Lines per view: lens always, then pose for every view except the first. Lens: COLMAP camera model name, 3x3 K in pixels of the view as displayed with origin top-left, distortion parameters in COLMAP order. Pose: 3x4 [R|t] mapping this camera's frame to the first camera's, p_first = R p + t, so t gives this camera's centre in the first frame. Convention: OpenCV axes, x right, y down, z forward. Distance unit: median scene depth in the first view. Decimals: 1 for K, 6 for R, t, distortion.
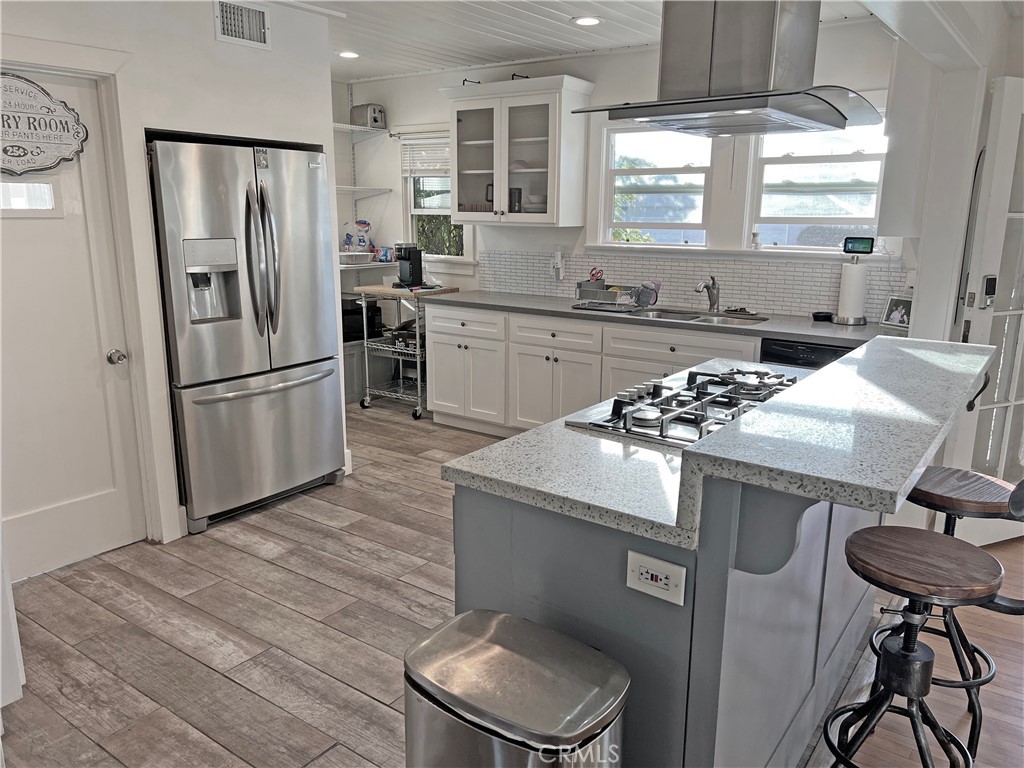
lens RADIAL K [[765.7, 0, 512.5], [0, 765.7, 385.3], [0, 0, 1]] dist [0.064248, -0.070121]
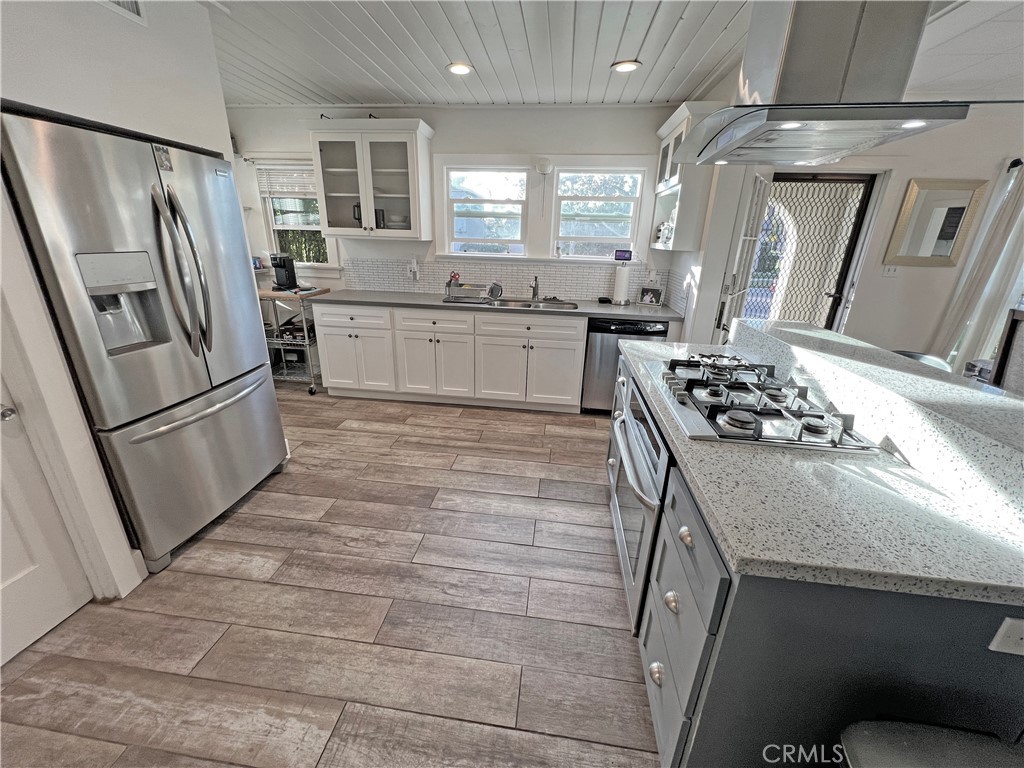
lens RADIAL K [[409.3, 0, 505.9], [0, 409.3, 382.4], [0, 0, 1]] dist [-0.002116, 0.001270]
pose [[0.878693, -0.146091, 0.454484, -0.195856], [0.087567, 0.985195, 0.147385, -0.063502], [-0.469287, -0.089708, 0.878477, 0.323304]]
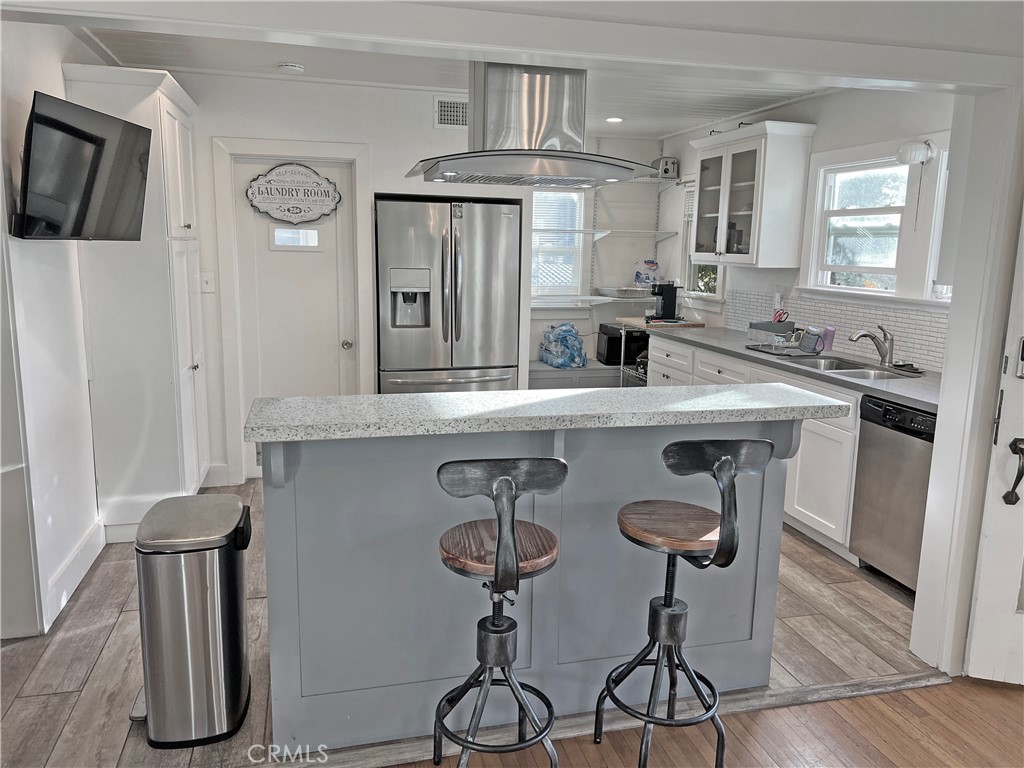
lens RADIAL K [[765.7, 0, 515.8], [0, 765.7, 382.3], [0, 0, 1]] dist [0.064248, -0.070121]
pose [[0.774851, 0.118785, -0.620883, 0.527194], [-0.154271, 0.988022, -0.003503, -0.007250], [0.613030, 0.098498, 0.783895, 0.035156]]
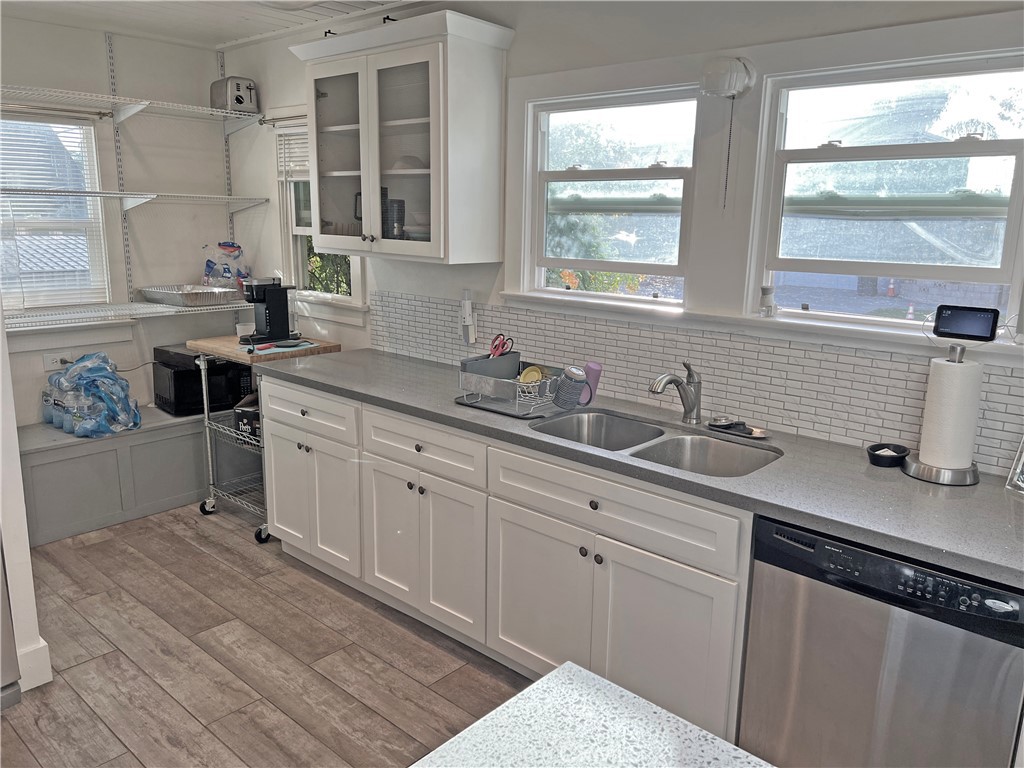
lens RADIAL K [[765.7, 0, 515.1], [0, 765.7, 383.2], [0, 0, 1]] dist [0.064248, -0.070121]
pose [[0.994943, 0.032312, -0.095107, 0.200011], [-0.033509, 0.999378, -0.011022, -0.122875], [0.094692, 0.014153, 0.995406, 0.459193]]
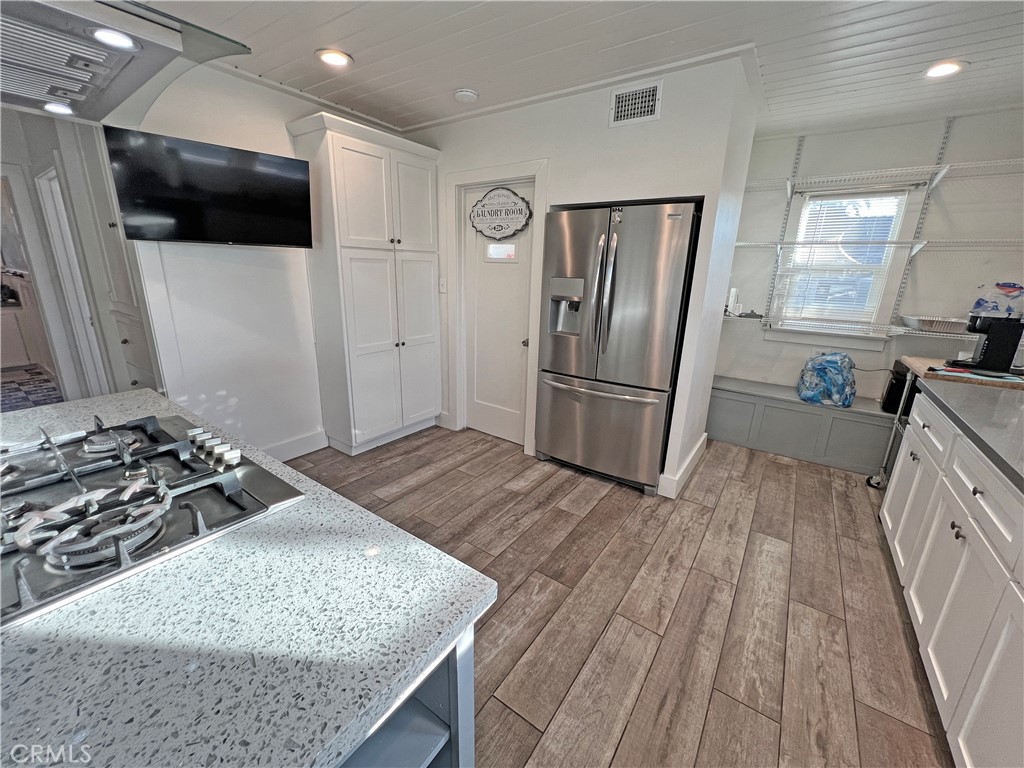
lens RADIAL K [[408.6, 0, 509.1], [0, 408.6, 382.5], [0, 0, 1]] dist [-0.002501, -0.000959]
pose [[0.012905, 0.262520, -0.964840, 0.325905], [-0.248517, 0.935486, 0.251209, -0.137754], [0.968542, 0.236537, 0.077313, 0.713917]]
